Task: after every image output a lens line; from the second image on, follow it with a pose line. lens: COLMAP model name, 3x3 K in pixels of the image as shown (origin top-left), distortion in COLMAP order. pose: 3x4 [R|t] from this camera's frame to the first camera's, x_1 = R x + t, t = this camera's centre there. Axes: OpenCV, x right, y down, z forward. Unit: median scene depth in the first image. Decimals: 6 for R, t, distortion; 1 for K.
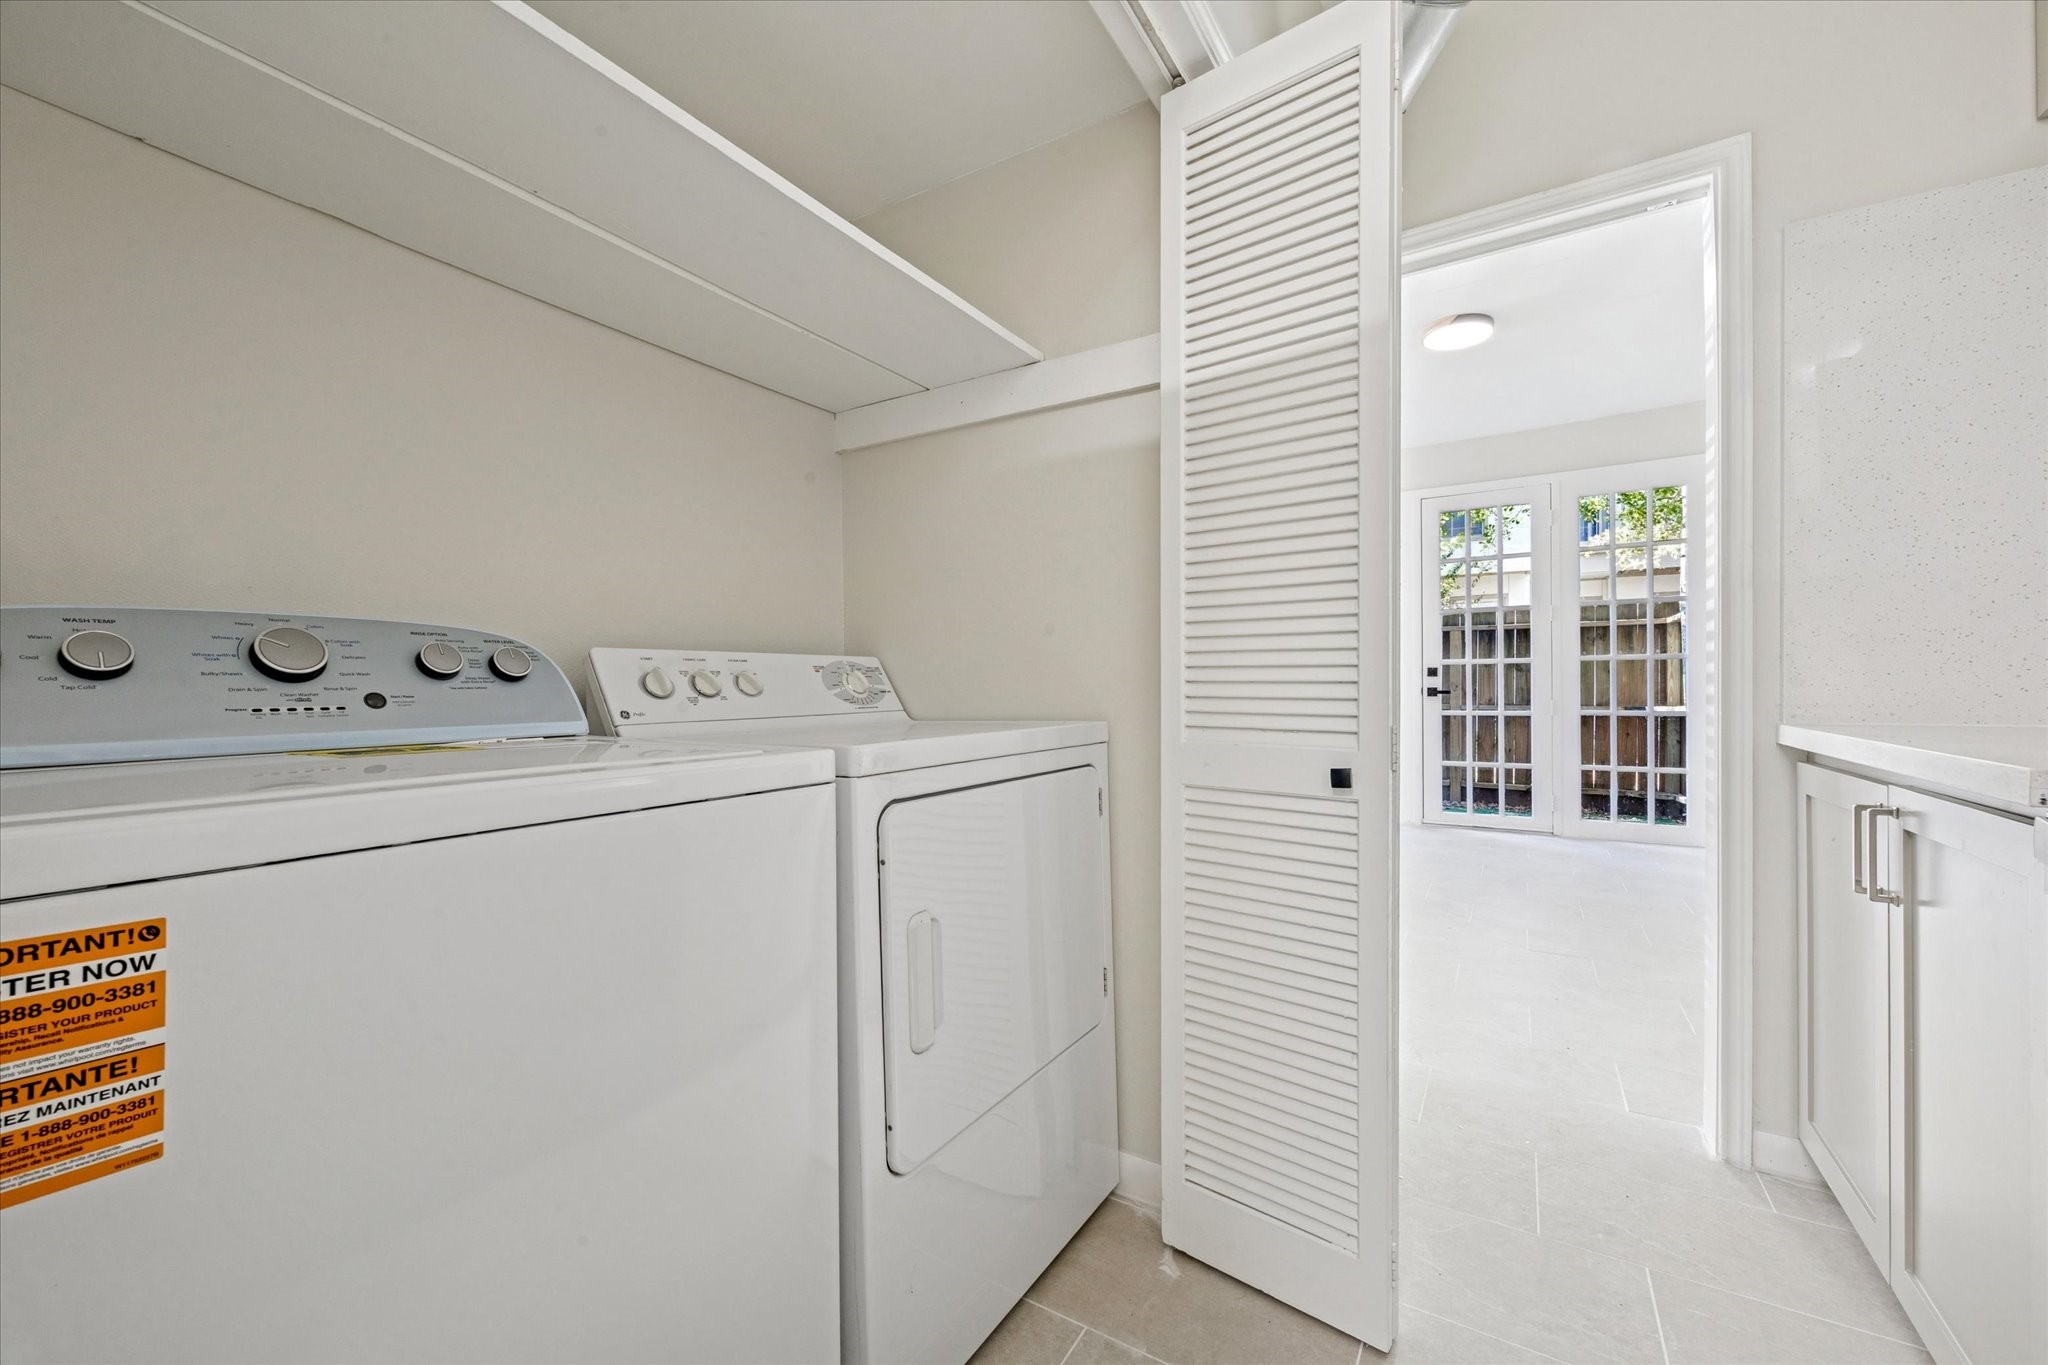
lens RADIAL K [[806.7, 0, 1028.0], [0, 806.7, 686.9], [0, 0, 1]] dist [-0.001140, -0.000467]
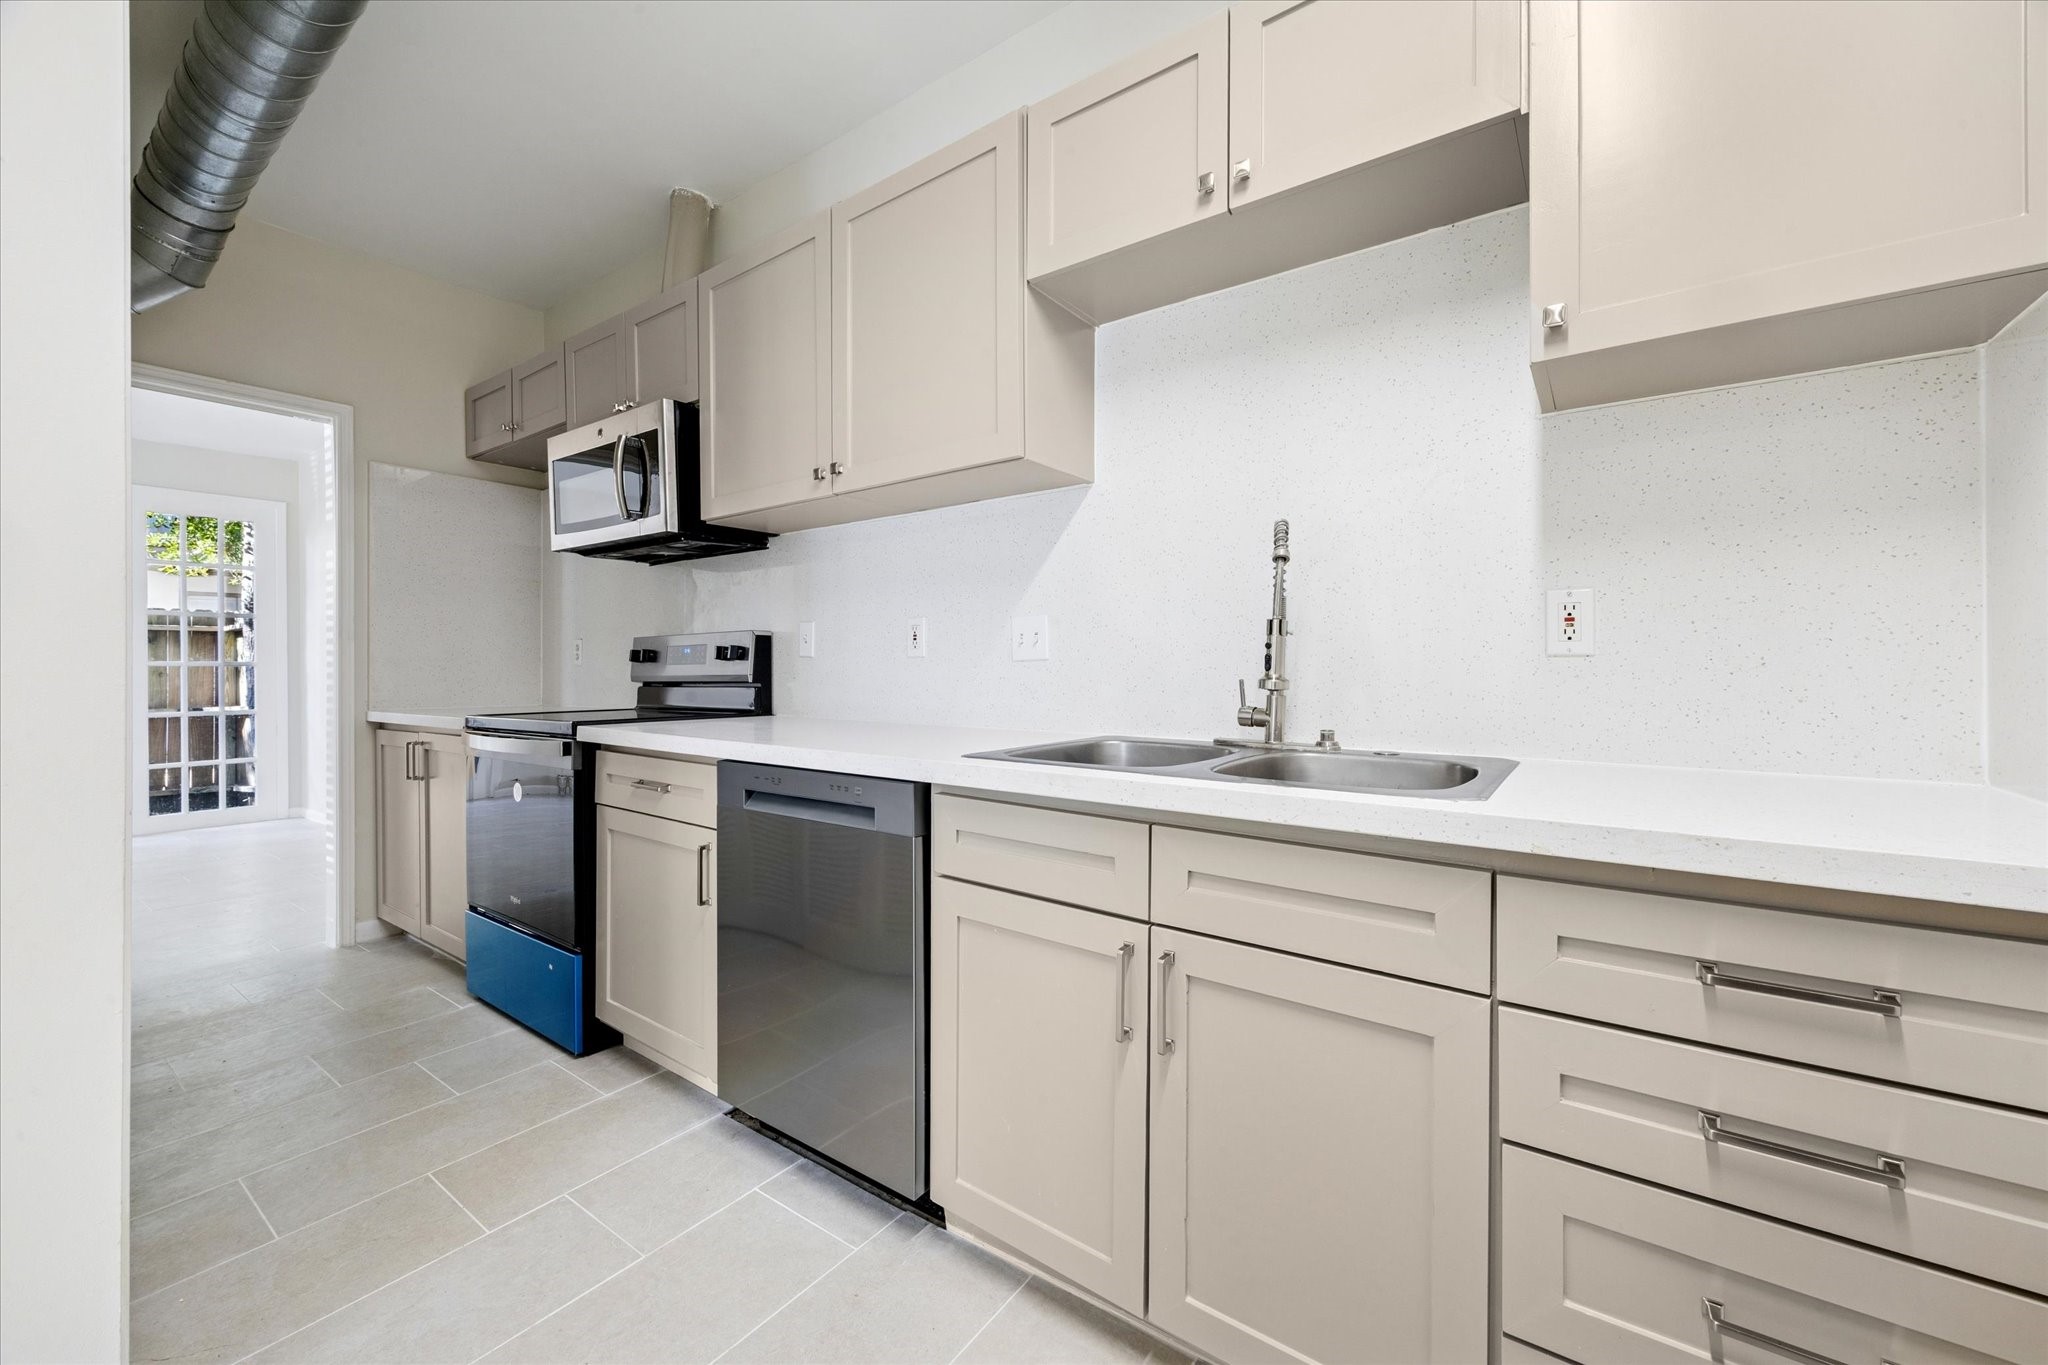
lens RADIAL K [[783.9, 0, 1032.9], [0, 783.9, 675.0], [0, 0, 1]] dist [0.000433, -0.000233]
pose [[0.069617, 0.006001, 0.997556, -0.256784], [0.008723, 0.999940, -0.006624, -0.003907], [-0.997536, 0.009163, 0.069560, -0.223699]]
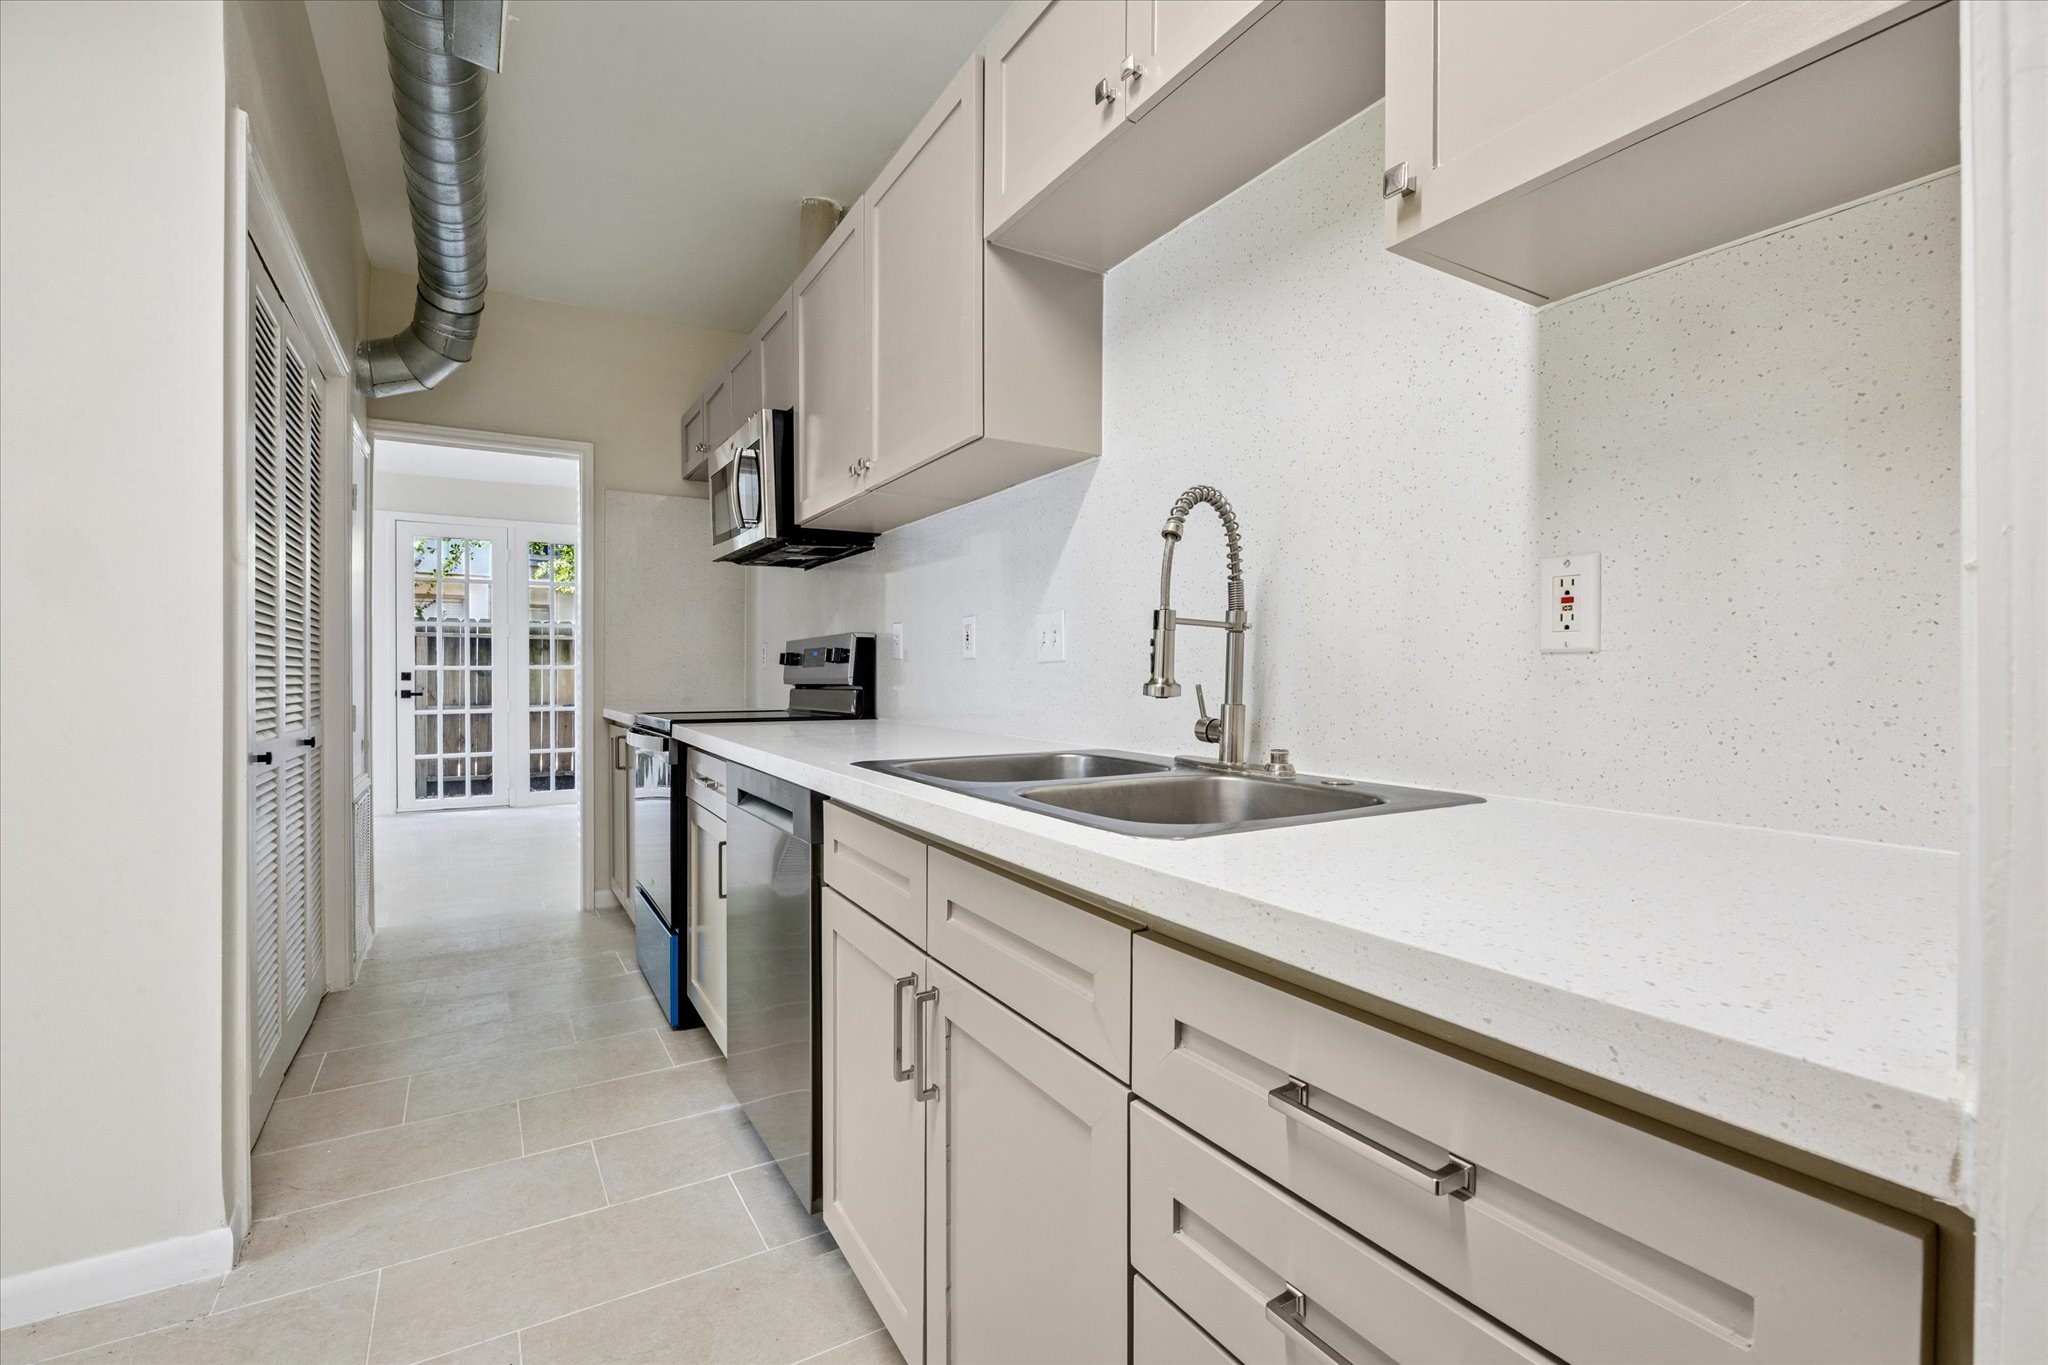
lens RADIAL K [[895.0, 0, 1030.7], [0, 895.0, 688.1], [0, 0, 1]] dist [-0.011602, 0.000265]
pose [[0.449905, 0.000143, 0.893076, -0.225836], [-0.000131, 1.000000, -0.000094, -0.002363], [-0.893076, -0.000074, 0.449905, -0.354066]]
